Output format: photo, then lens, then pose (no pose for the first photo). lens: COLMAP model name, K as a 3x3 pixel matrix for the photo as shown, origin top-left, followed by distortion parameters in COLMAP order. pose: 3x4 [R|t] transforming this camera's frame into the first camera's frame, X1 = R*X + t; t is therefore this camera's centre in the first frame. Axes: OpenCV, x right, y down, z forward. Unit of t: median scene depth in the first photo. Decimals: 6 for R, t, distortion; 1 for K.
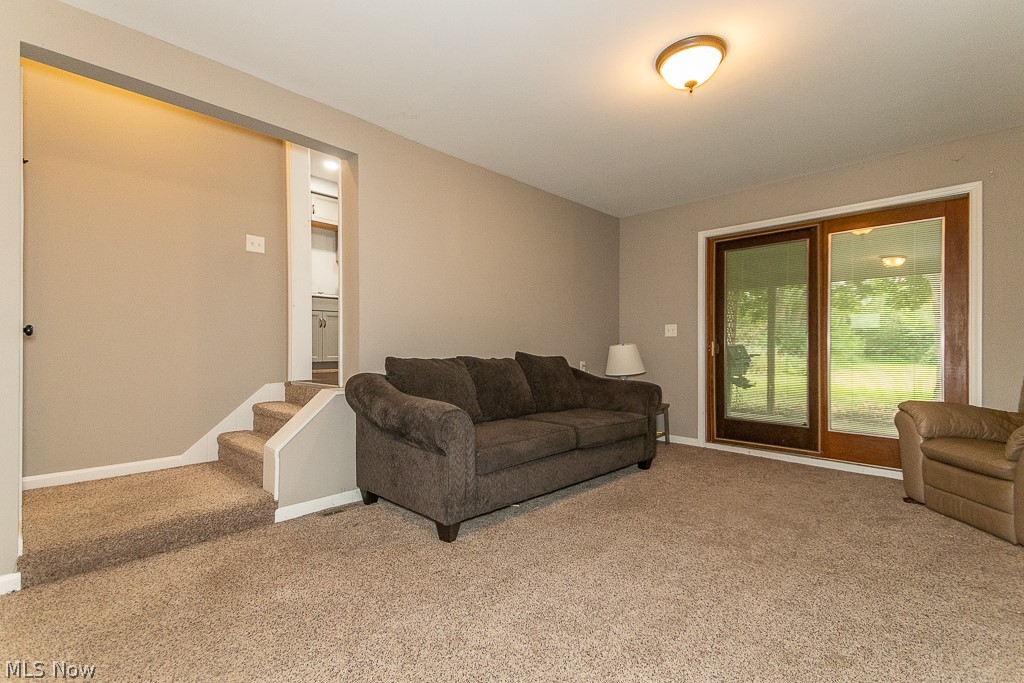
lens RADIAL K [[461.0, 0, 513.7], [0, 461.0, 340.8], [0, 0, 1]] dist [0.058227, -0.024560]
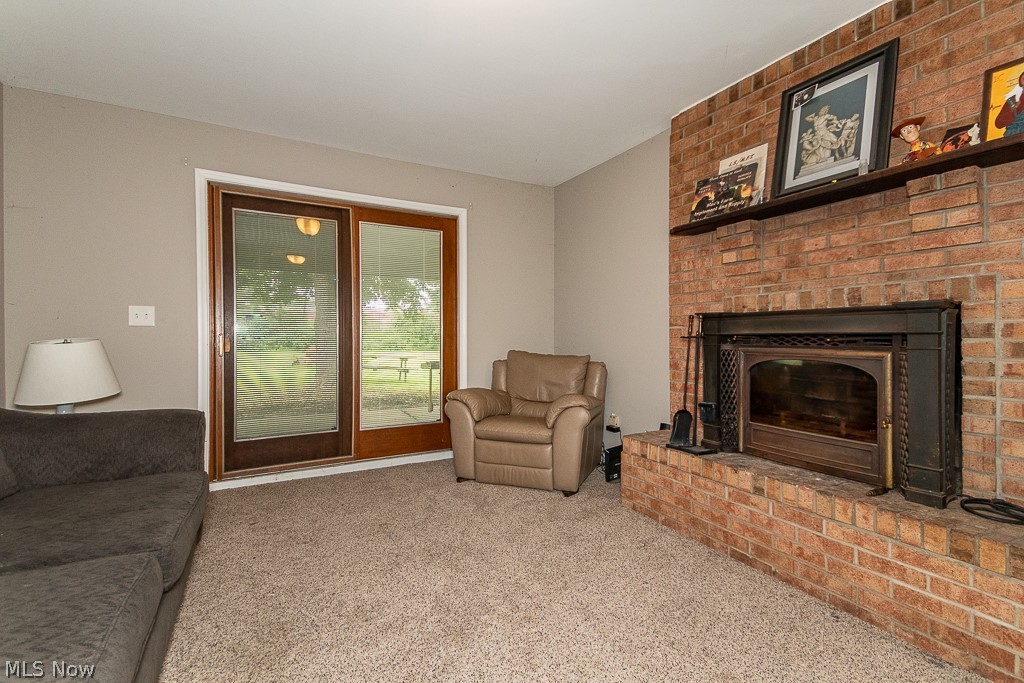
lens RADIAL K [[461.0, 0, 513.7], [0, 461.0, 340.8], [0, 0, 1]] dist [0.058227, -0.024560]
pose [[0.295453, -0.007687, 0.955326, -0.141322], [-0.014900, 0.999809, 0.012653, -0.005978], [-0.955241, -0.017972, 0.295282, 0.469508]]
